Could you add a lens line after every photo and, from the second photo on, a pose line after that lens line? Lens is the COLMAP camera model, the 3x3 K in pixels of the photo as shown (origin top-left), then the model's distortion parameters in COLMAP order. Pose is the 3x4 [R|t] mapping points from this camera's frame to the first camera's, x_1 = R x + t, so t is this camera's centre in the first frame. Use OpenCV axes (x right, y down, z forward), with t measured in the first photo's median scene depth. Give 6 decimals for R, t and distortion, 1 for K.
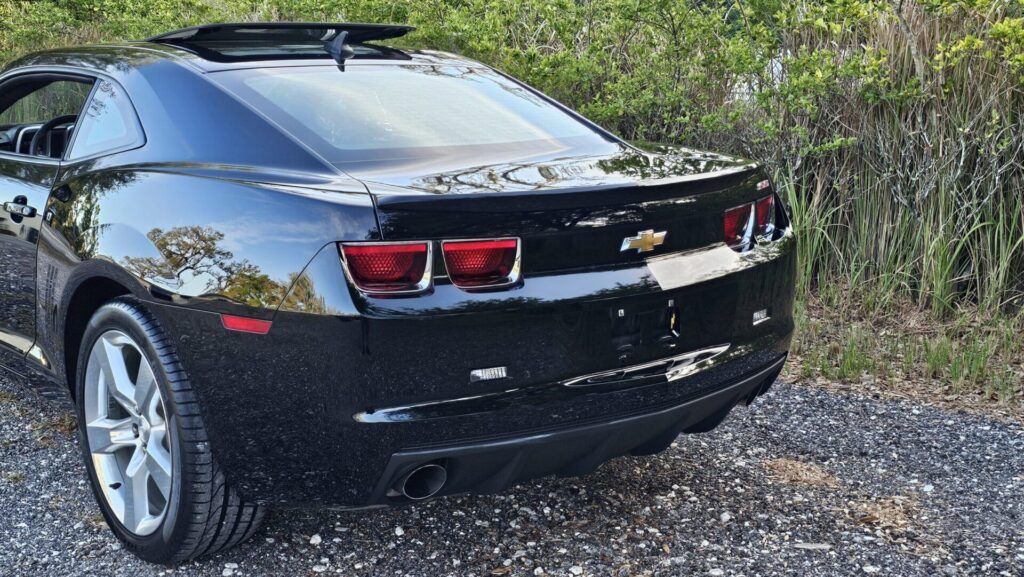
lens RADIAL K [[1687.1, 0, 511.8], [0, 1687.1, 289.6], [0, 0, 1]] dist [0.342380, -1.555535]
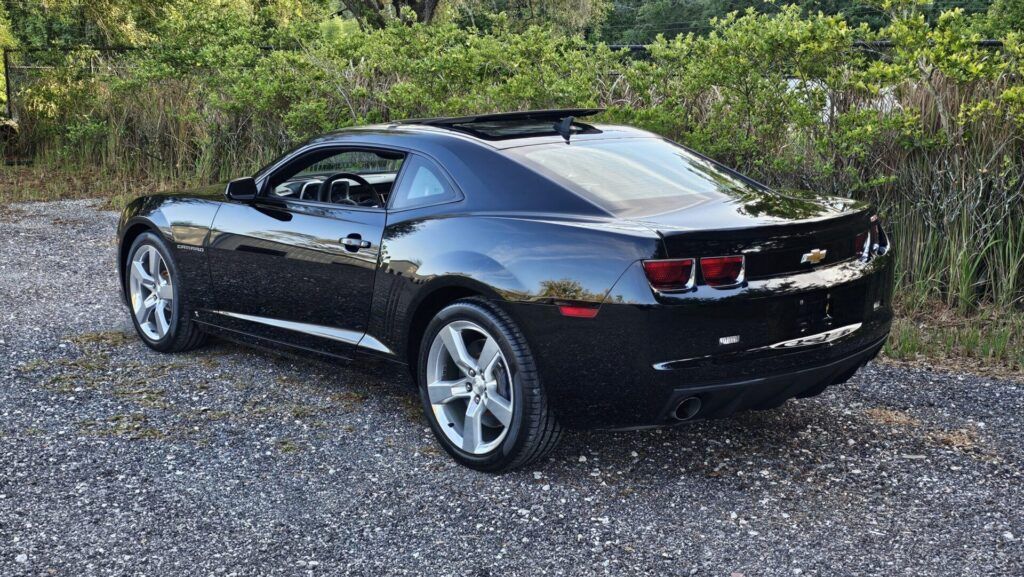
lens RADIAL K [[1751.4, 0, 513.0], [0, 1751.4, 284.5], [0, 0, 1]] dist [0.306269, -1.448133]
pose [[0.999311, -0.017189, 0.032900, -0.191516], [0.017741, 0.999706, -0.016554, 0.014655], [-0.032606, 0.017127, 0.999322, -0.470235]]
